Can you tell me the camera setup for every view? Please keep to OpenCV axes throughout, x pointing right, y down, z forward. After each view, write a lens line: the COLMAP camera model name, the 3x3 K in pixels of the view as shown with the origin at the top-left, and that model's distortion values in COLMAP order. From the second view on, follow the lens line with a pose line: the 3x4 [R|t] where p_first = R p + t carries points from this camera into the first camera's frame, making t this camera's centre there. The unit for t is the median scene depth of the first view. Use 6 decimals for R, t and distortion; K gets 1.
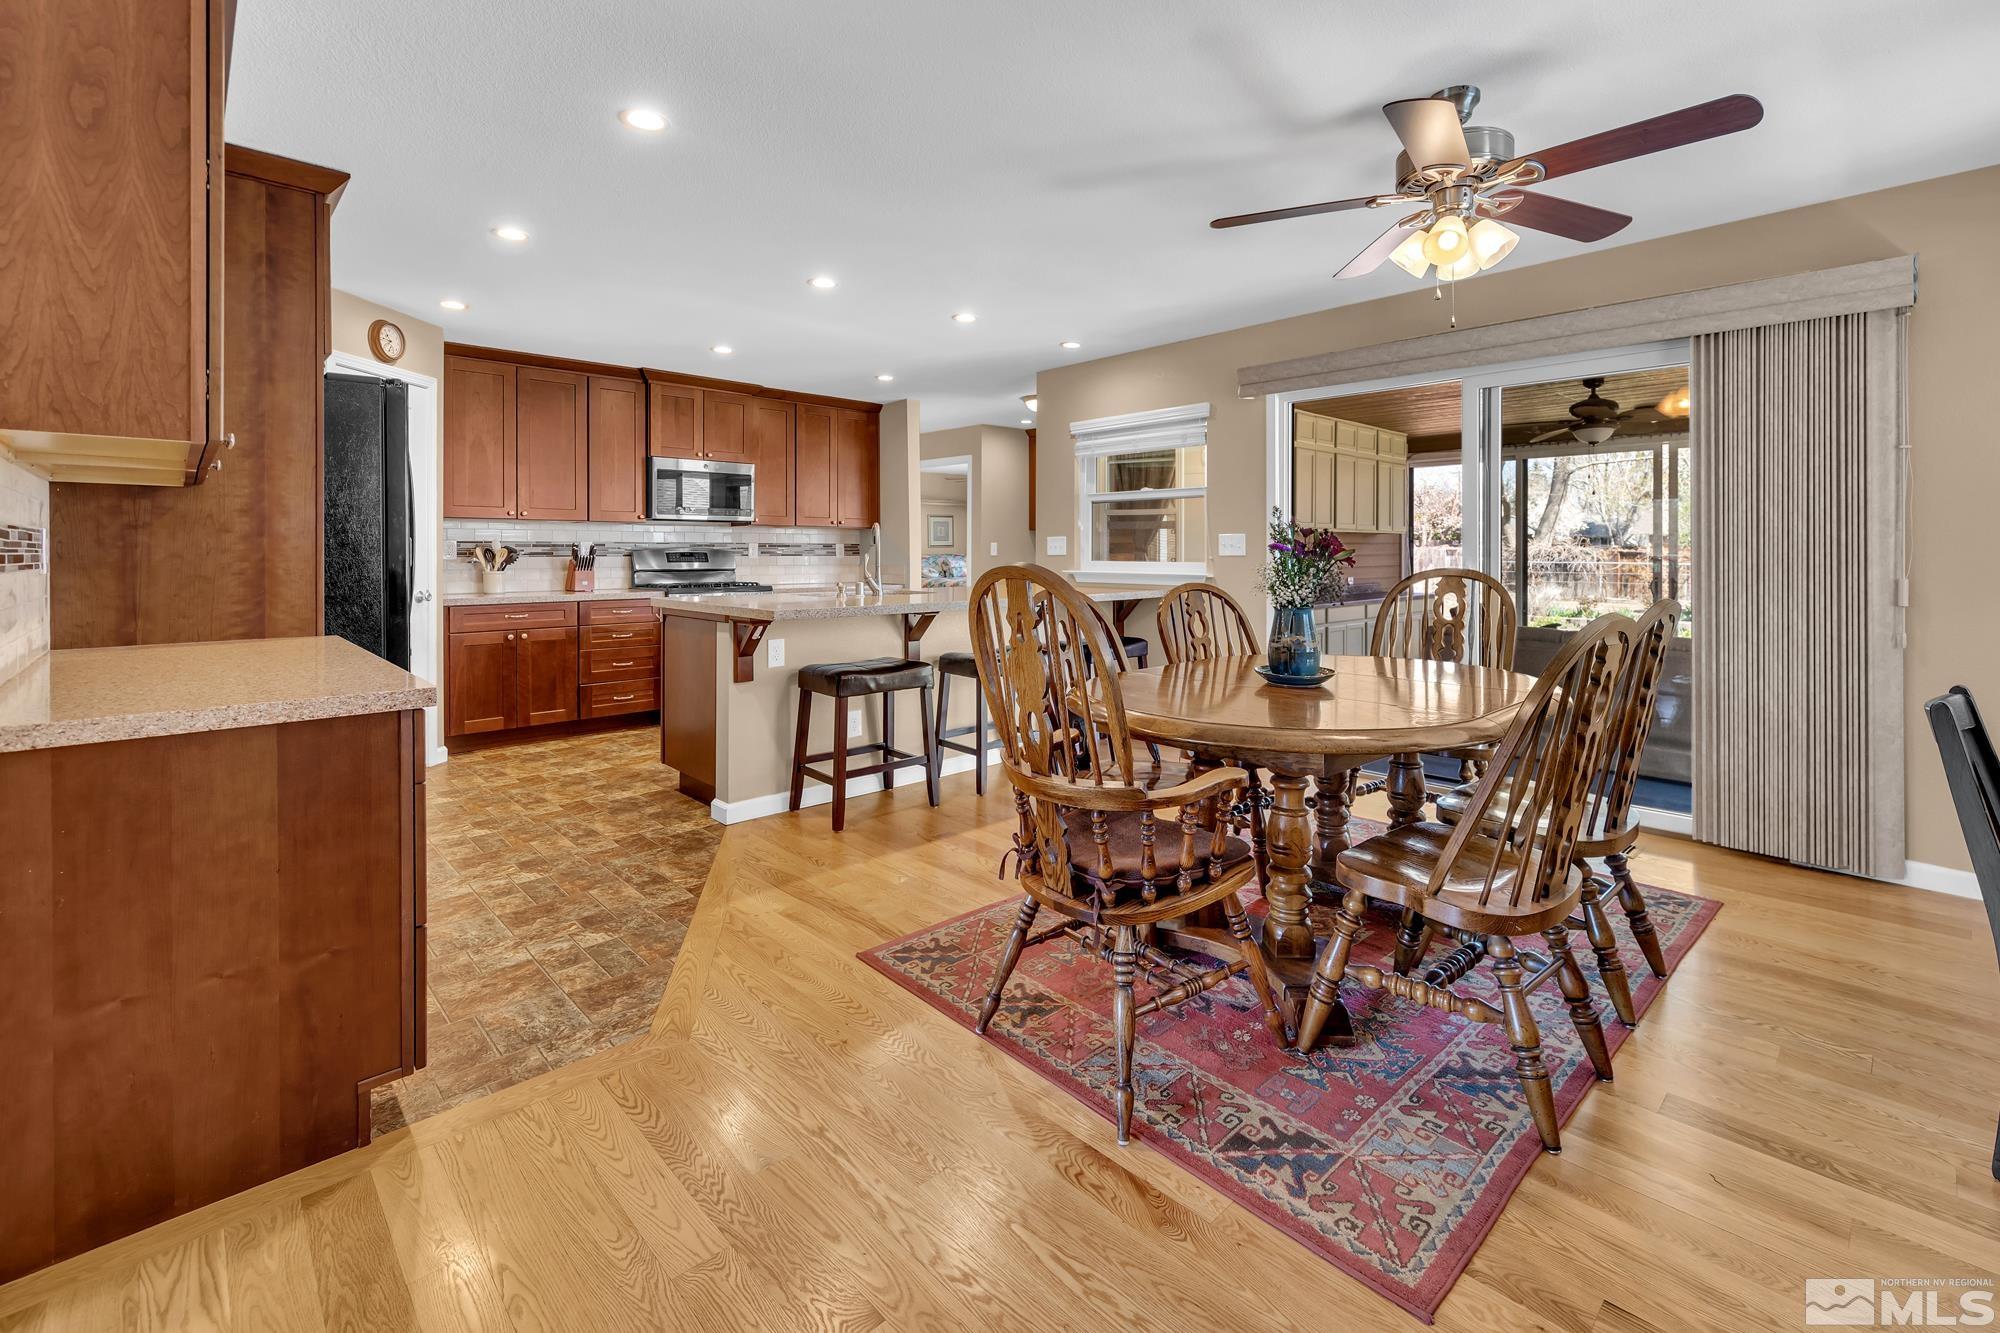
lens RADIAL K [[877.5, 0, 1032.9], [0, 877.5, 553.7], [0, 0, 1]] dist [-0.000400, -0.000708]
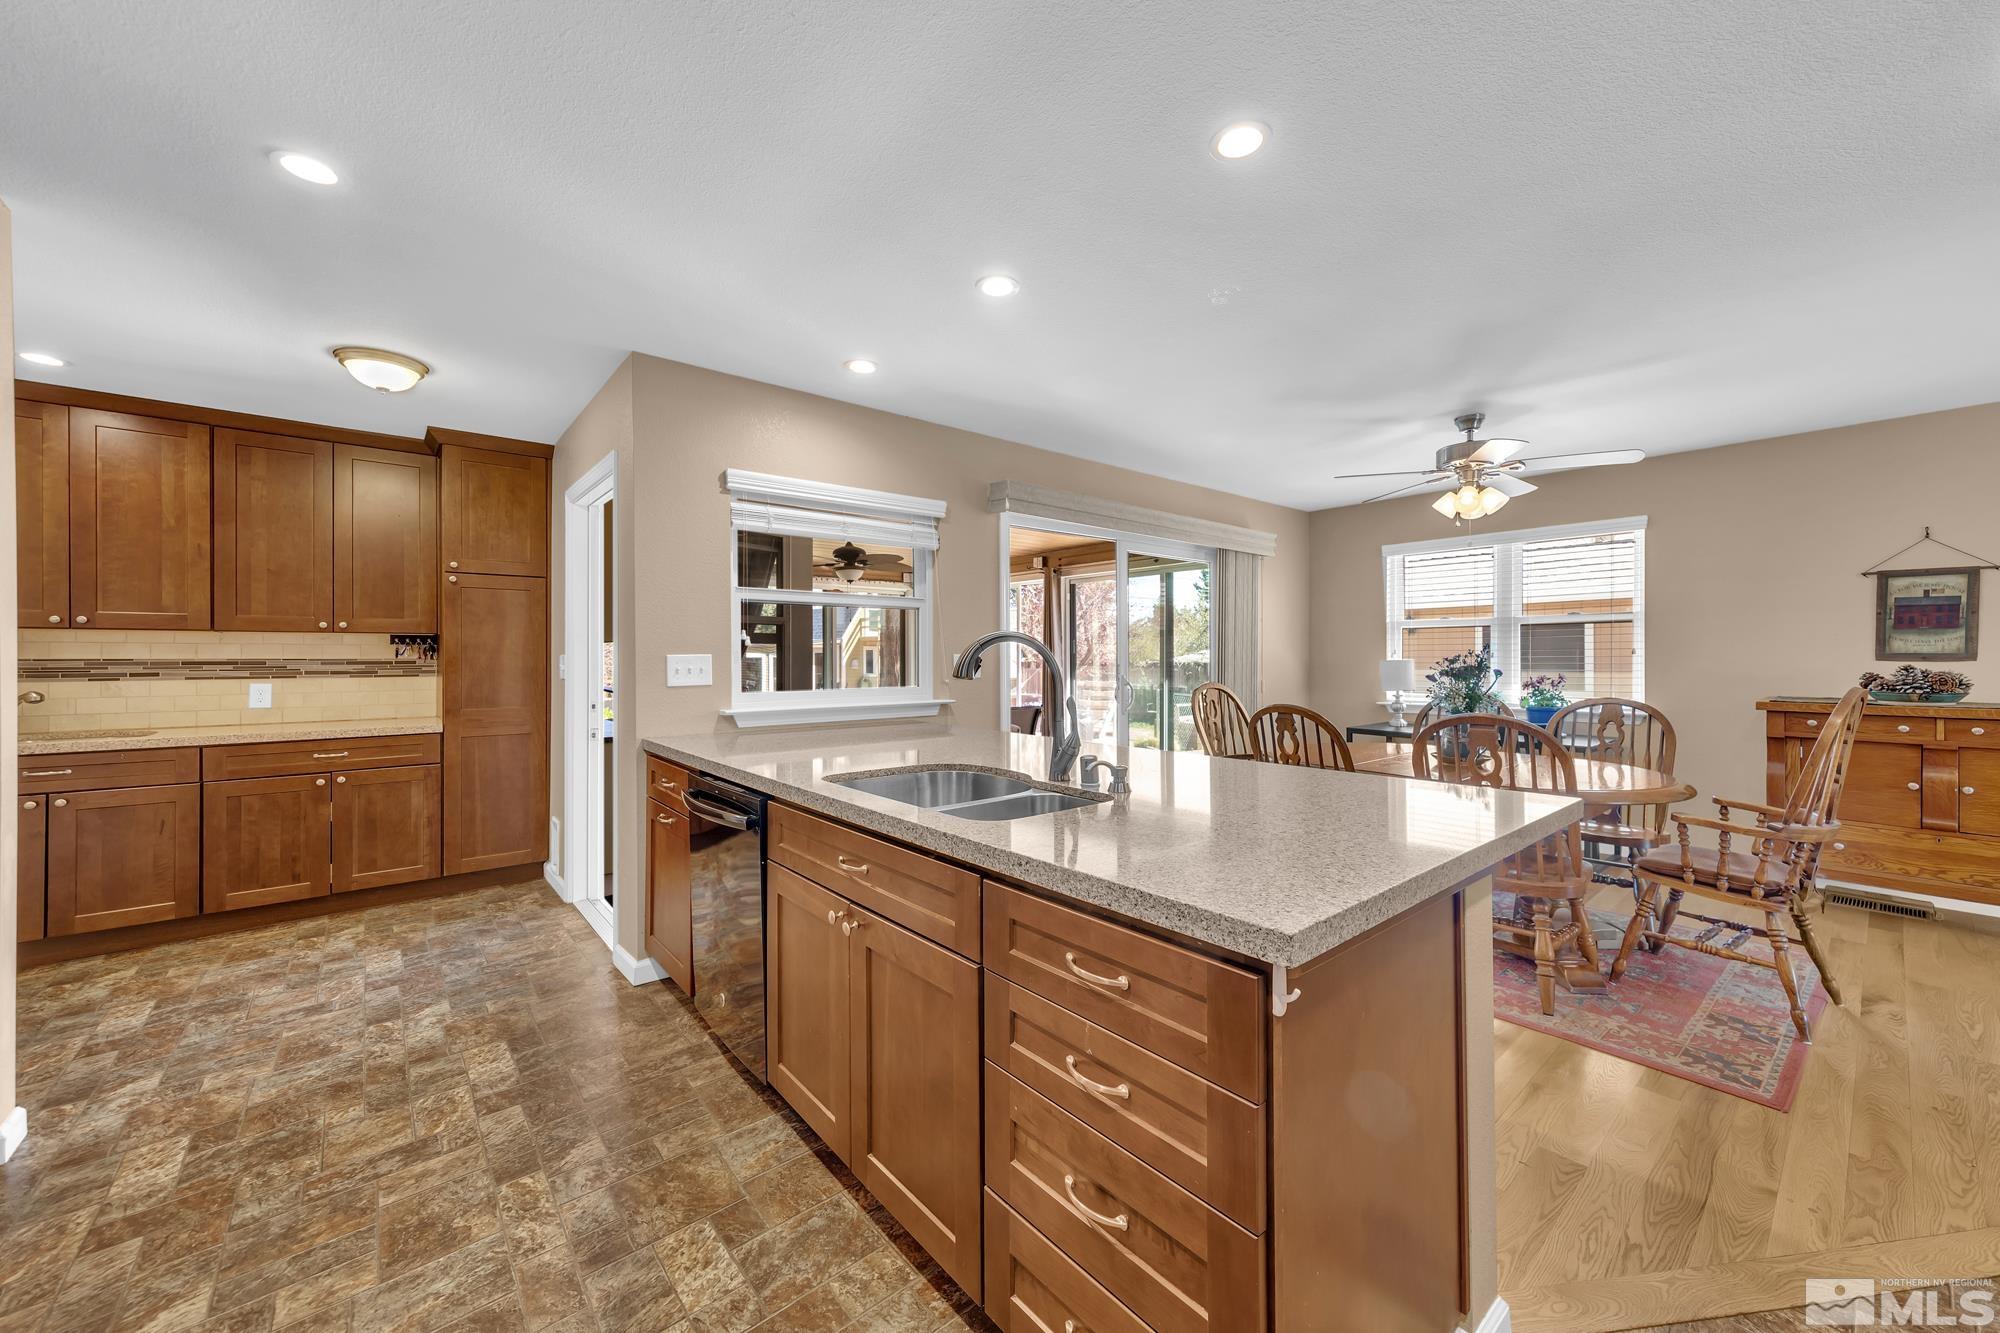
lens RADIAL K [[739.9, 0, 1028.6], [0, 739.9, 658.7], [0, 0, 1]] dist [-0.007284, 0.000656]
pose [[0.050865, -0.000882, 0.998705, -0.509039], [0.006782, 0.999977, 0.000538, -0.016656], [-0.998682, 0.006745, 0.050870, 0.856807]]
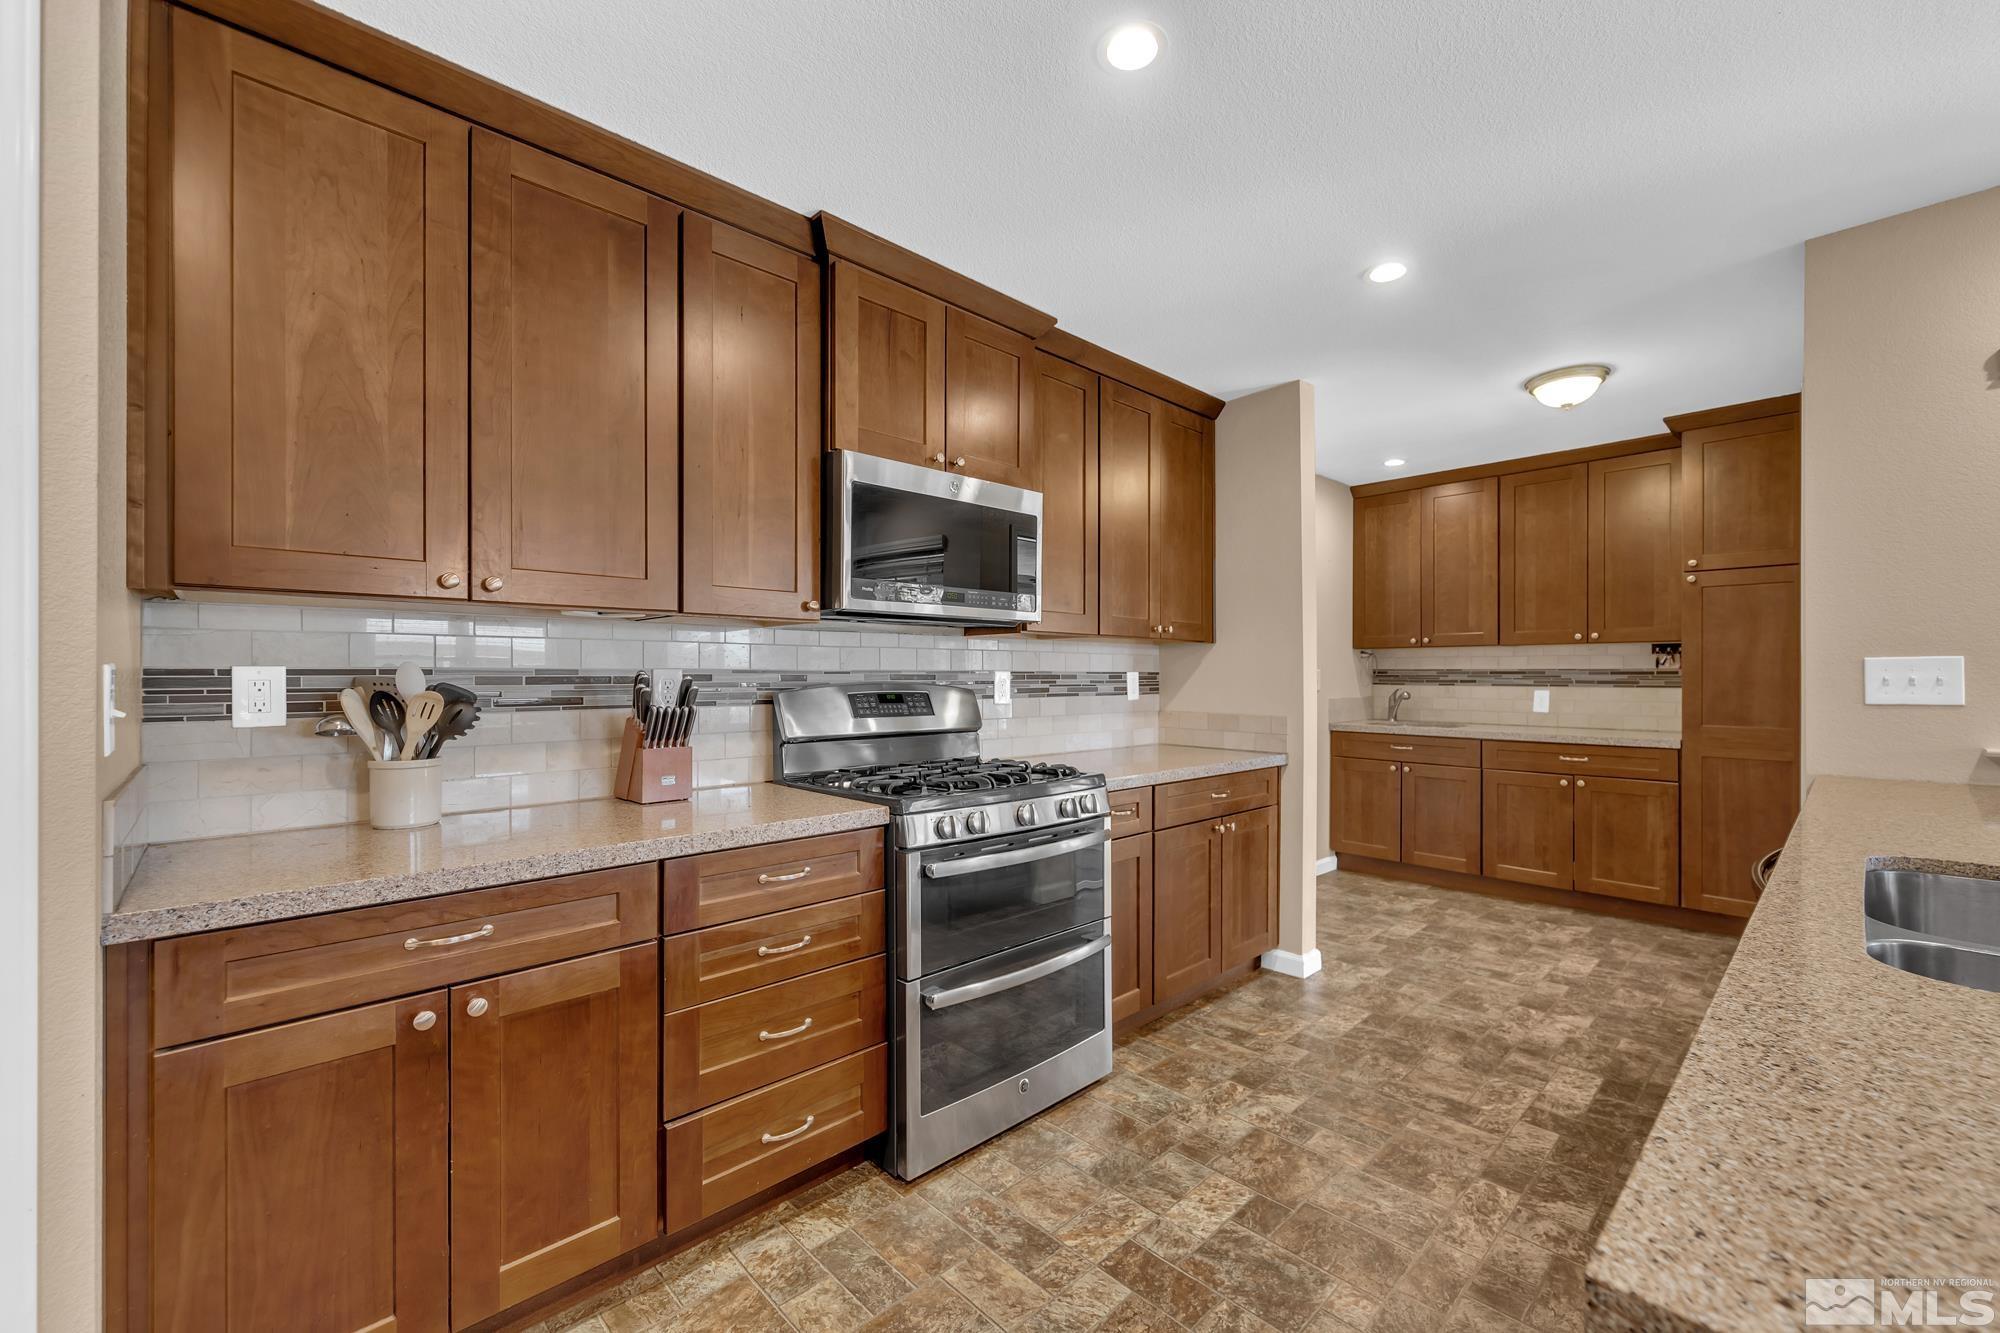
lens RADIAL K [[806.3, 0, 1021.0], [0, 806.3, 676.9], [0, 0, 1]] dist [0.008104, -0.000408]
pose [[0.999968, -0.000329, -0.007954, -0.403333], [0.000317, 0.999999, -0.001516, -0.011300], [0.007955, 0.001514, 0.999967, 0.741490]]
